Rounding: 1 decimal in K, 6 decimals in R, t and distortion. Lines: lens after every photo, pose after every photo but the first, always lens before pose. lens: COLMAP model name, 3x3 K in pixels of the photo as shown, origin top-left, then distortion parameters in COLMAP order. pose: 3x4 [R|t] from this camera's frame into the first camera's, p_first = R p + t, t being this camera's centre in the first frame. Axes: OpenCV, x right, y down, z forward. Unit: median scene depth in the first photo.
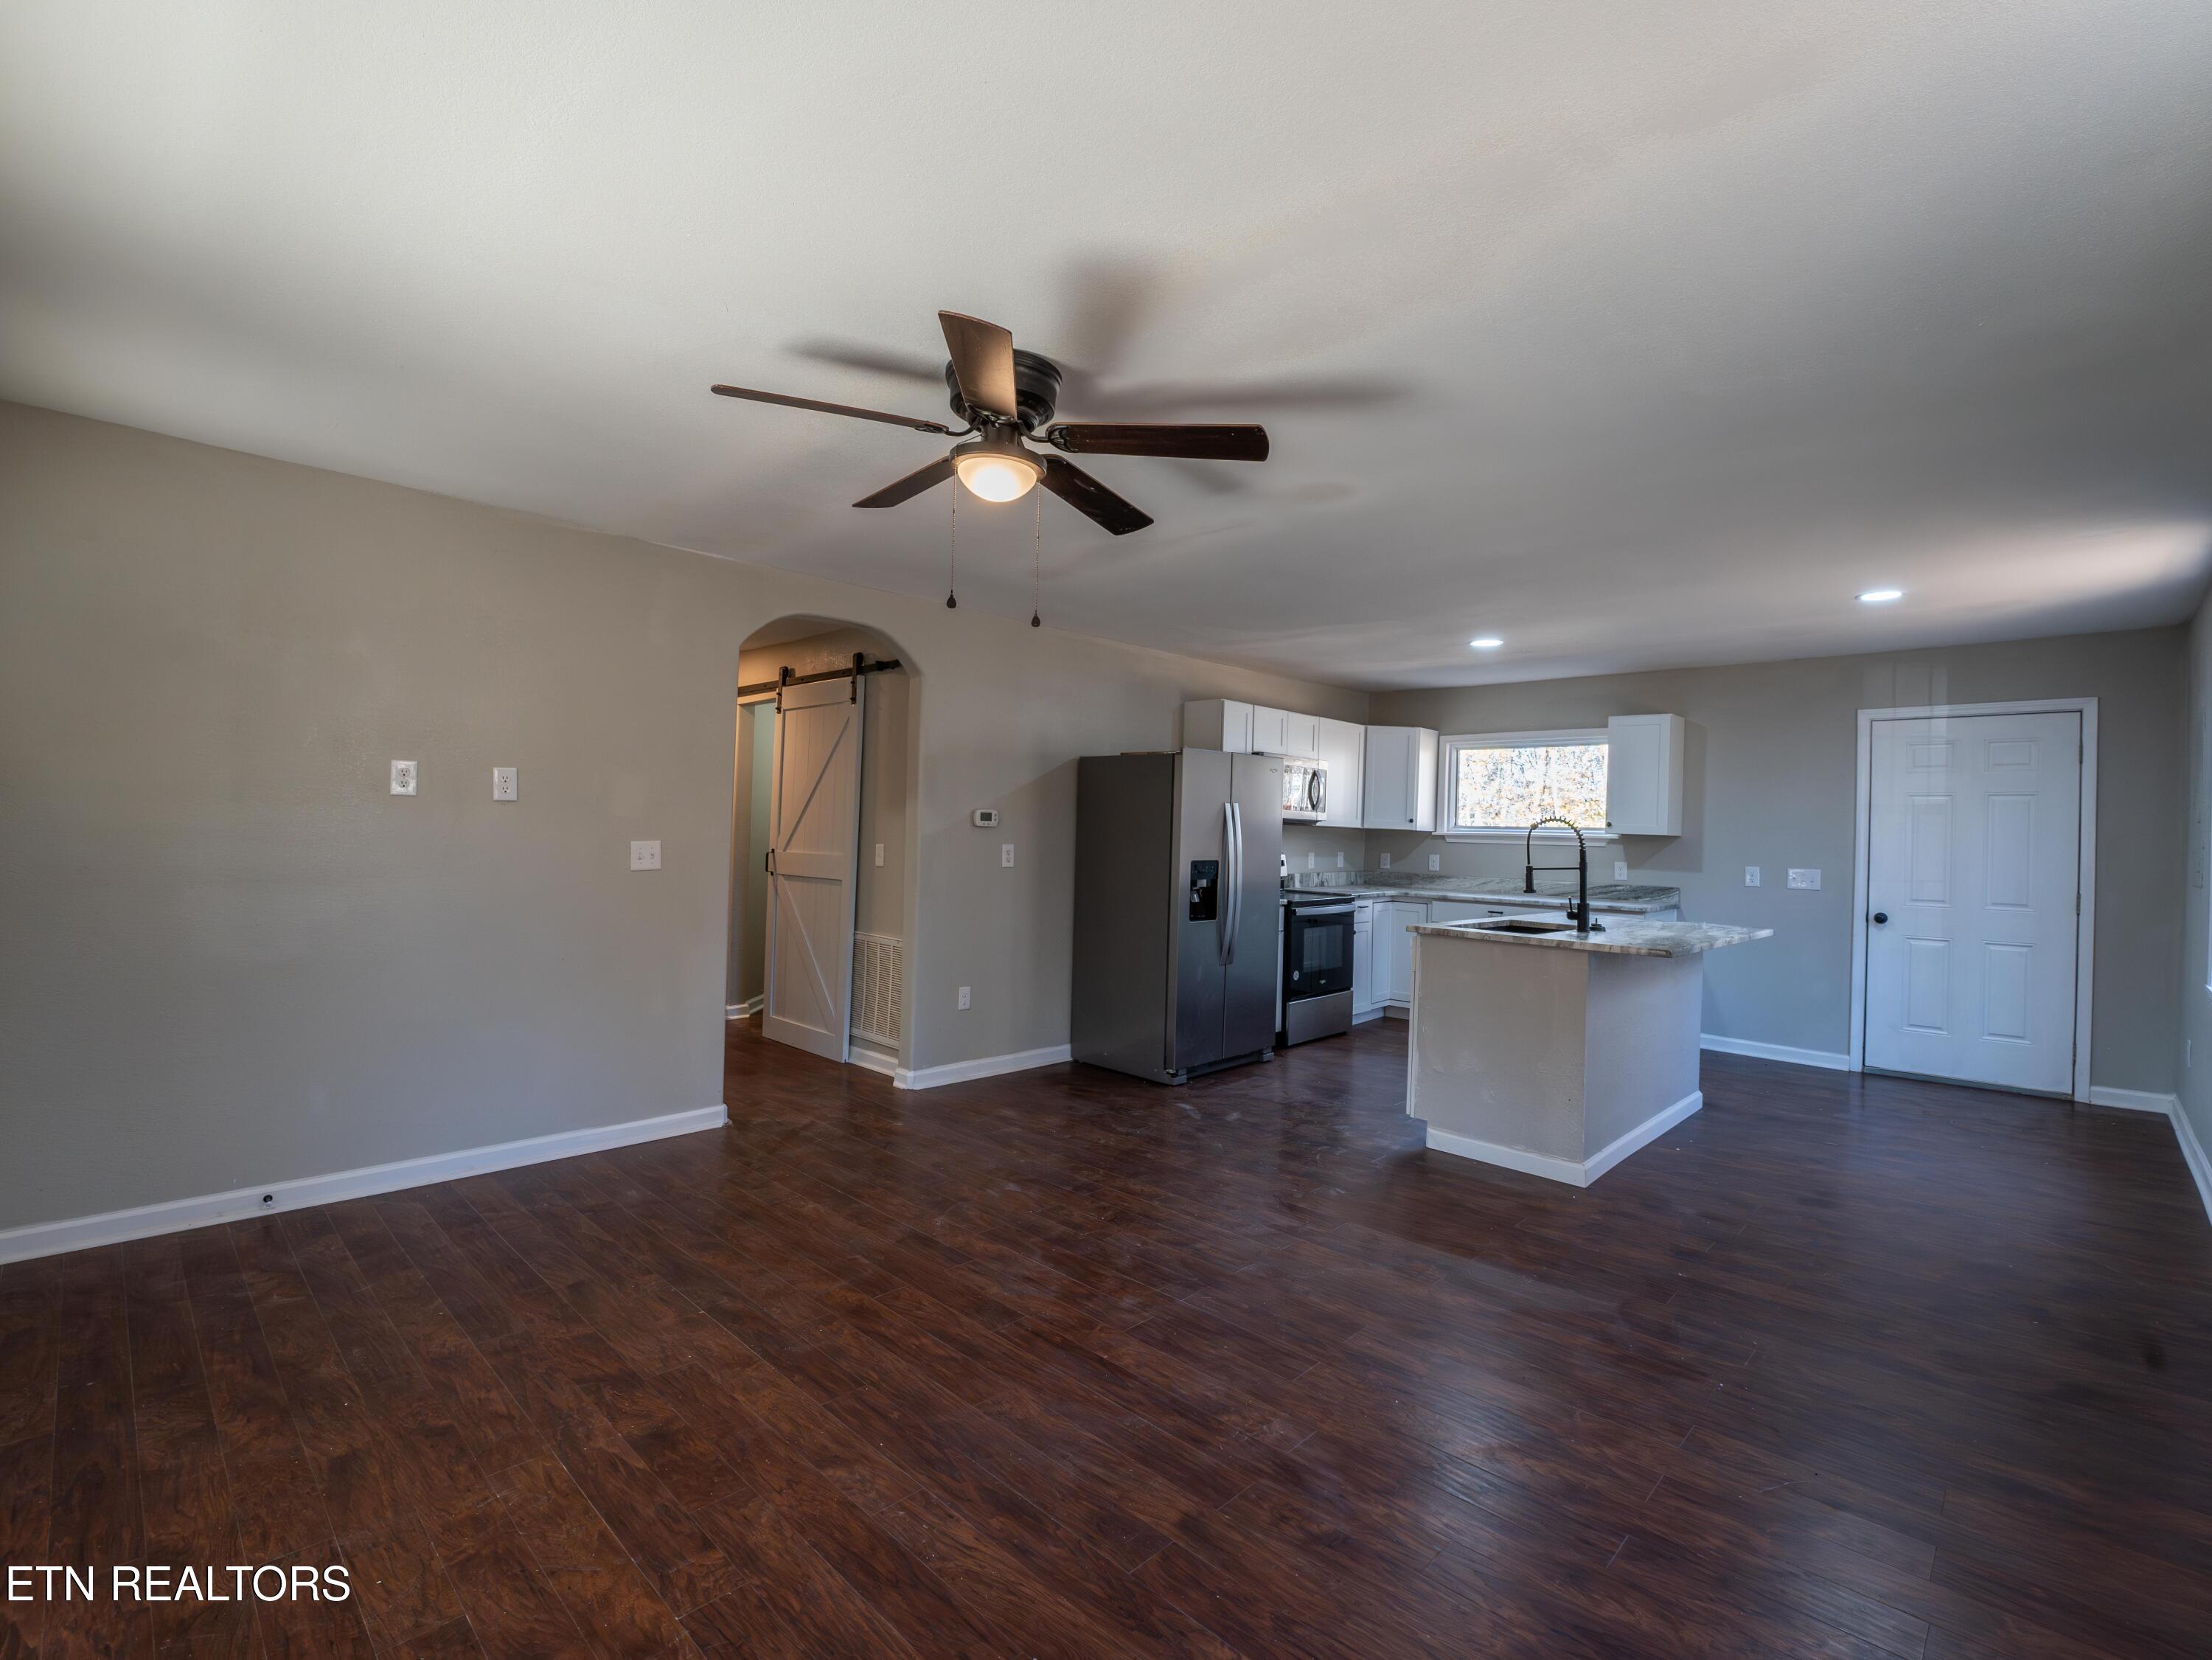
lens RADIAL K [[1010.1, 0, 1109.3], [0, 1010.1, 832.1], [0, 0, 1]] dist [-0.026462, 0.000616]
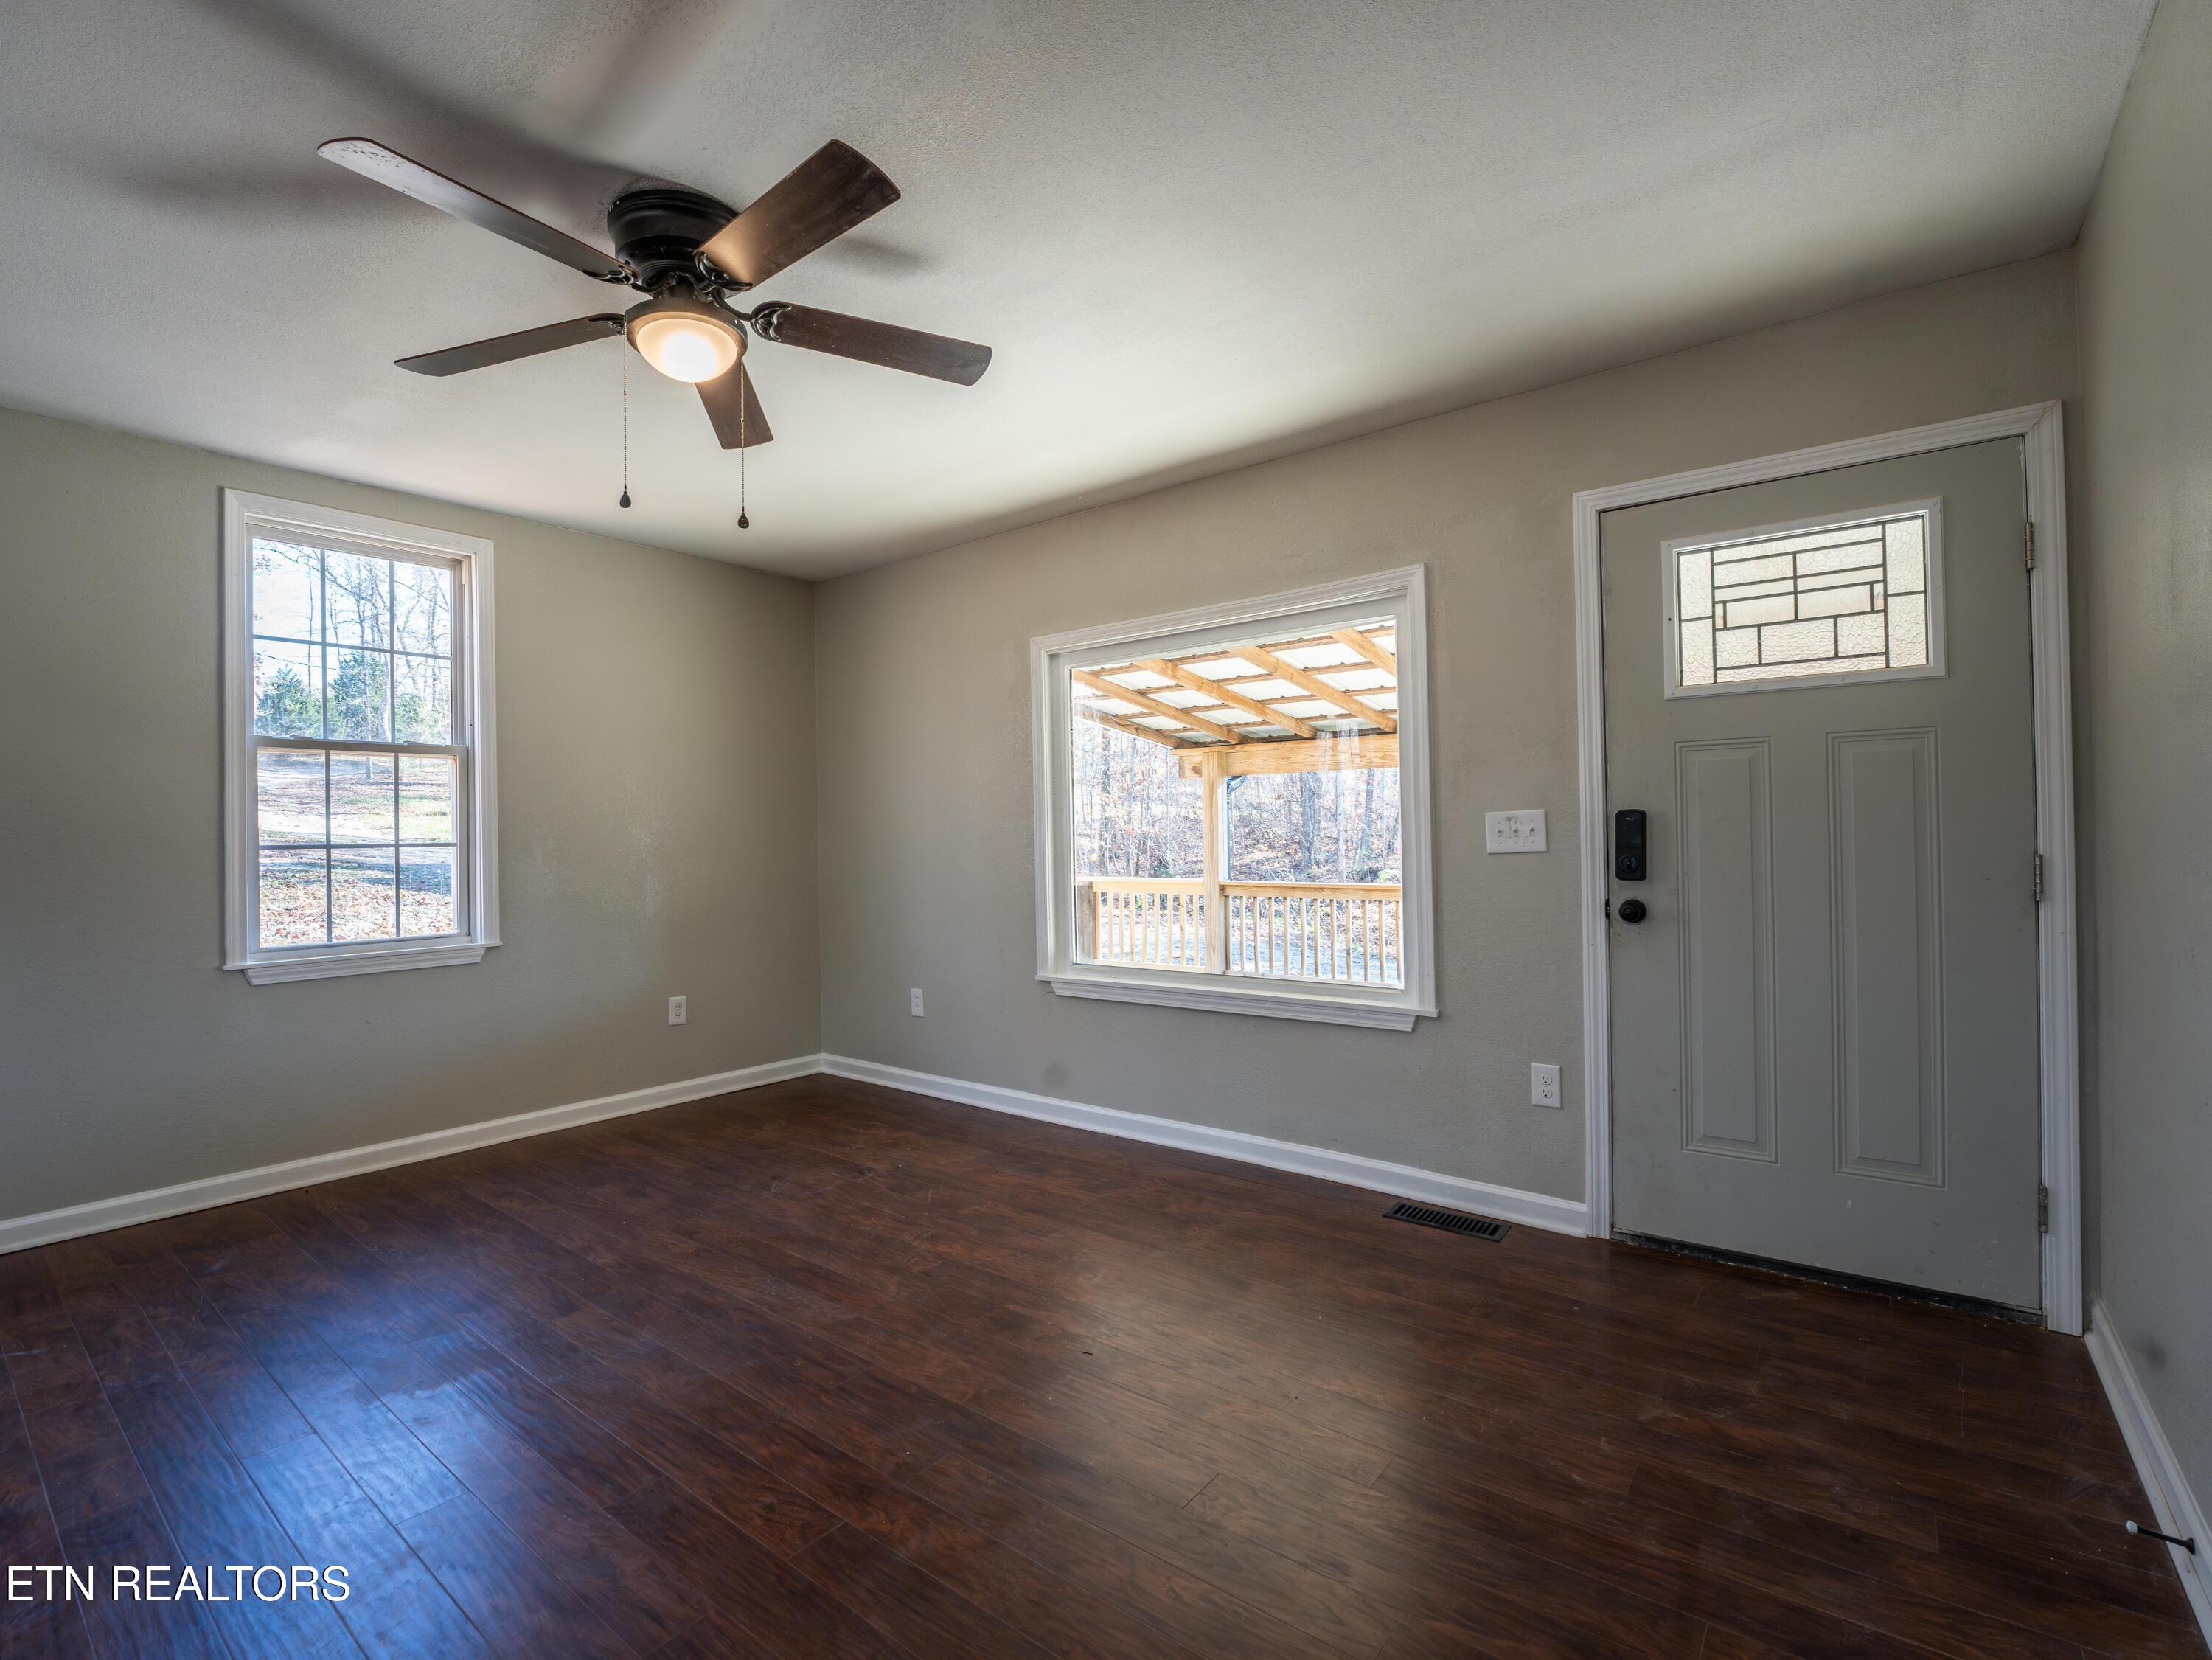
lens RADIAL K [[1010.1, 0, 1101.9], [0, 1010.1, 828.7], [0, 0, 1]] dist [-0.026462, 0.000616]
pose [[-0.994264, -0.009667, -0.106518, -0.155668], [-0.008891, 0.999930, -0.007758, 0.020089], [0.106585, -0.006767, -0.994281, 0.782941]]
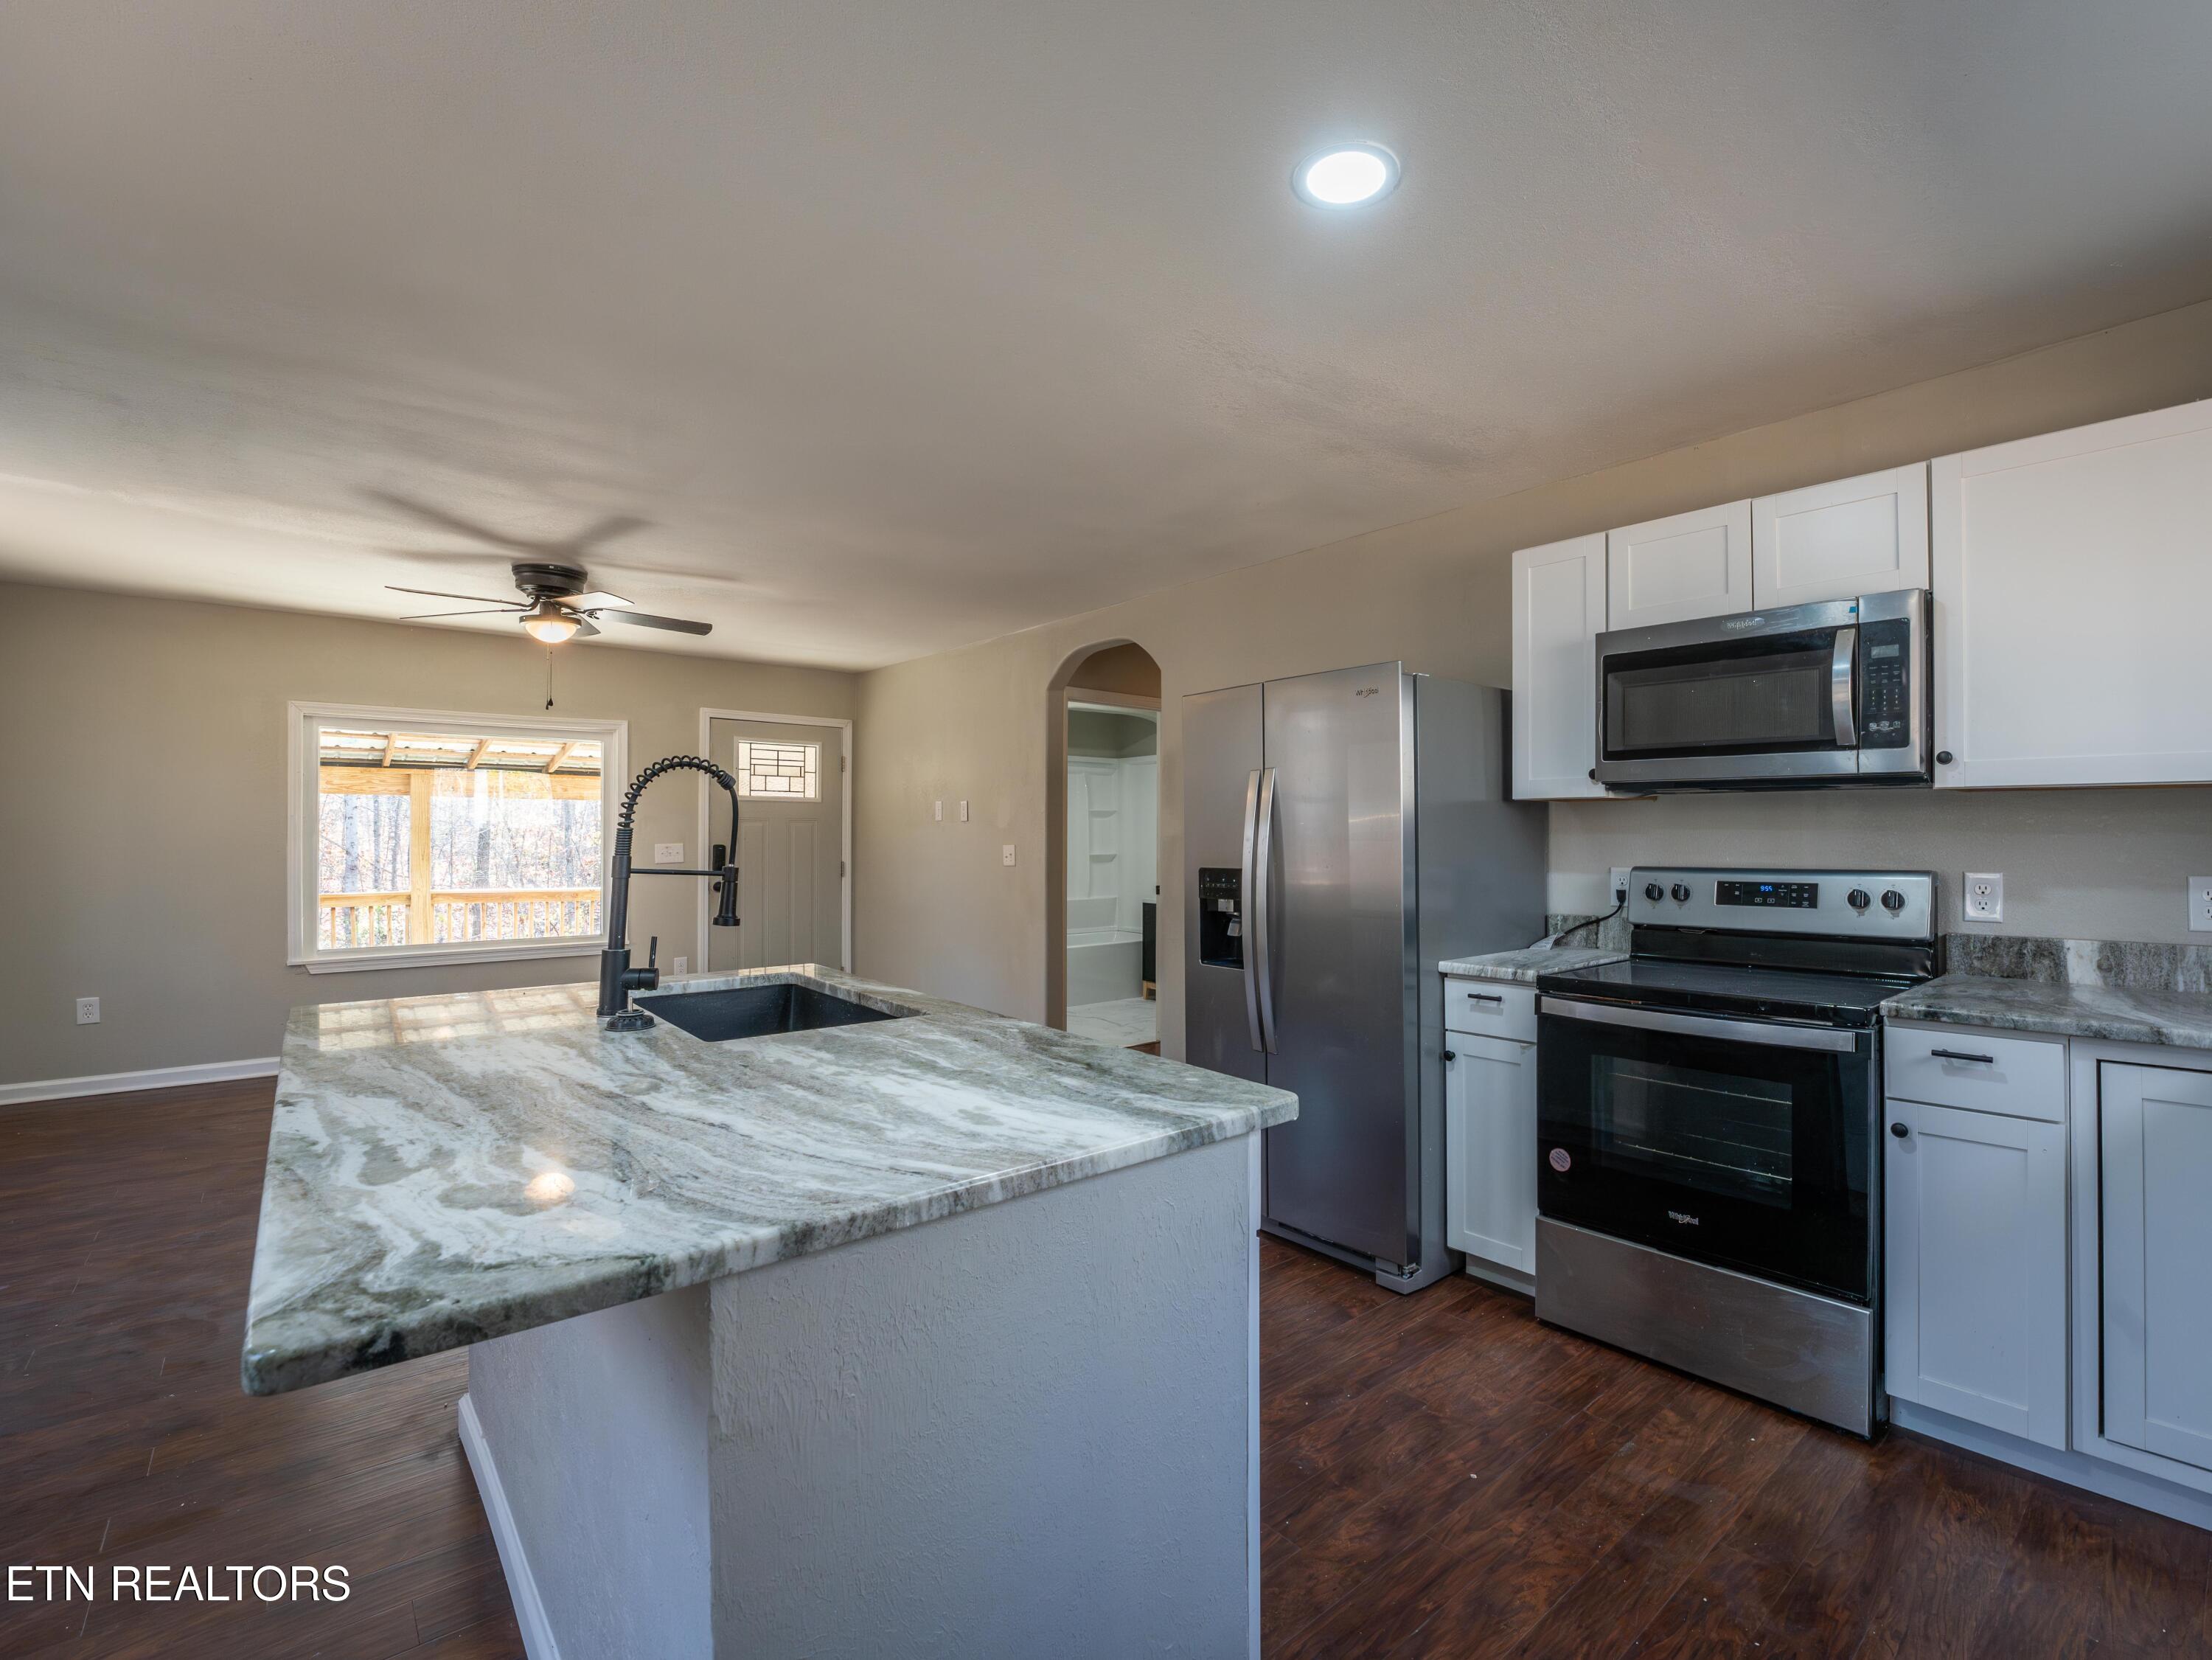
lens RADIAL K [[1010.1, 0, 1178.7], [0, 1010.1, 830.4], [0, 0, 1]] dist [-0.026462, 0.000616]
pose [[-0.069167, -0.032027, -0.997091, 0.659522], [-0.005604, 0.999481, -0.031715, 0.022791], [0.997589, 0.003394, -0.069310, 0.941554]]
